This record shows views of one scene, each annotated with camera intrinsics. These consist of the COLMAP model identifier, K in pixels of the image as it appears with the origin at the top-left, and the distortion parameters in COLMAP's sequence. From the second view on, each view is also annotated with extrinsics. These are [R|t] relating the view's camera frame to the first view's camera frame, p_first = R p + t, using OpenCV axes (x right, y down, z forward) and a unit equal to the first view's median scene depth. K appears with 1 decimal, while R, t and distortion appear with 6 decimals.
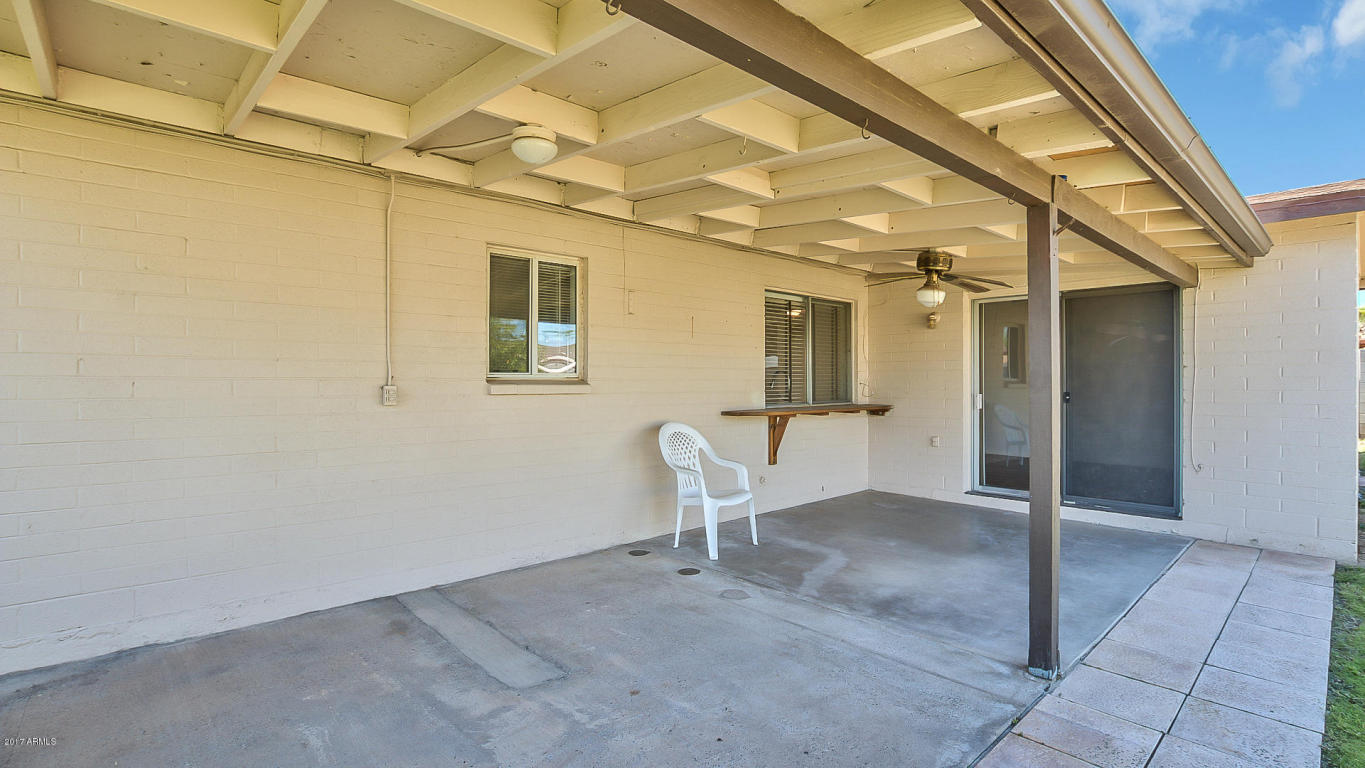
lens RADIAL K [[636.3, 0, 682.5], [0, 636.3, 384.0], [0, 0, 1]] dist [-0.029819, 0.000488]
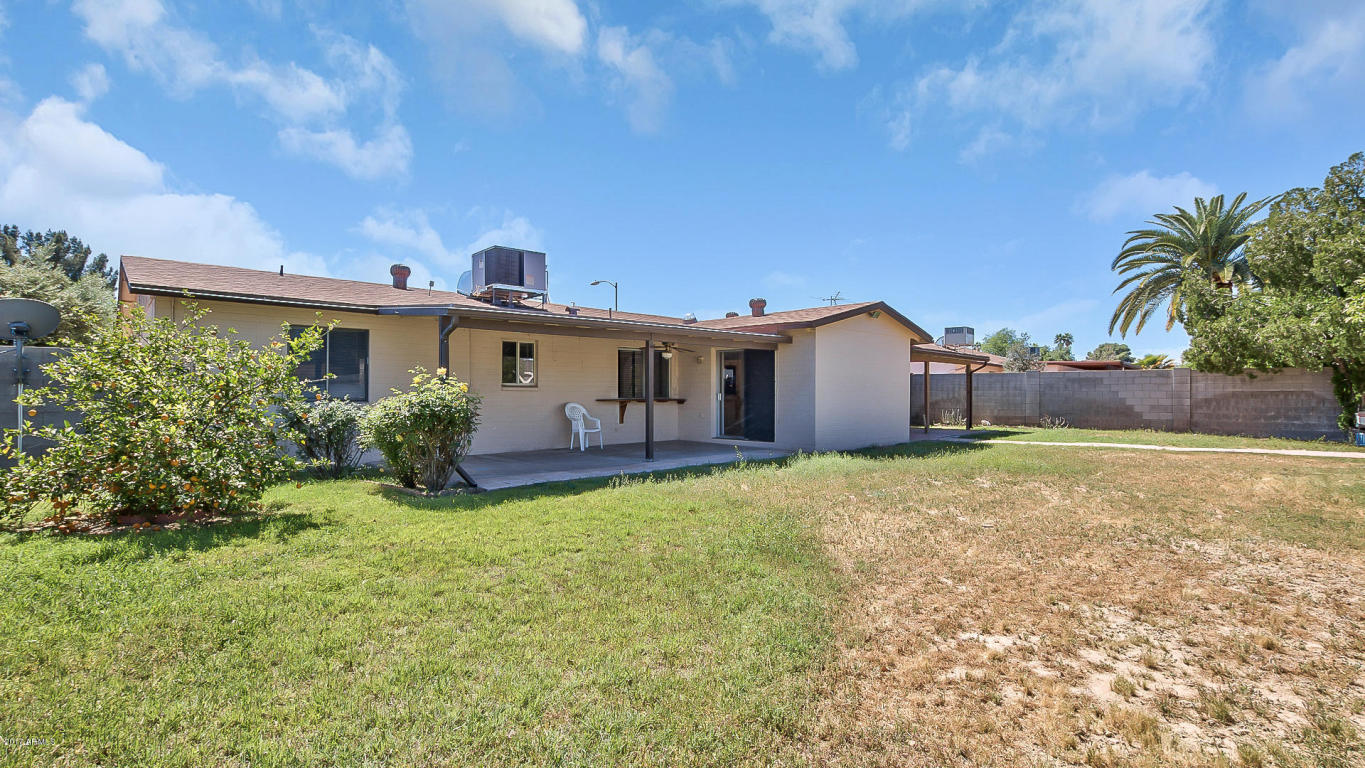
lens RADIAL K [[636.3, 0, 682.5], [0, 636.3, 384.0], [0, 0, 1]] dist [-0.029819, 0.000488]
pose [[0.999665, 0.006651, 0.025005, 0.367148], [-0.006140, 0.999772, -0.020455, 0.035881], [-0.025136, 0.020294, 0.999478, -1.571090]]
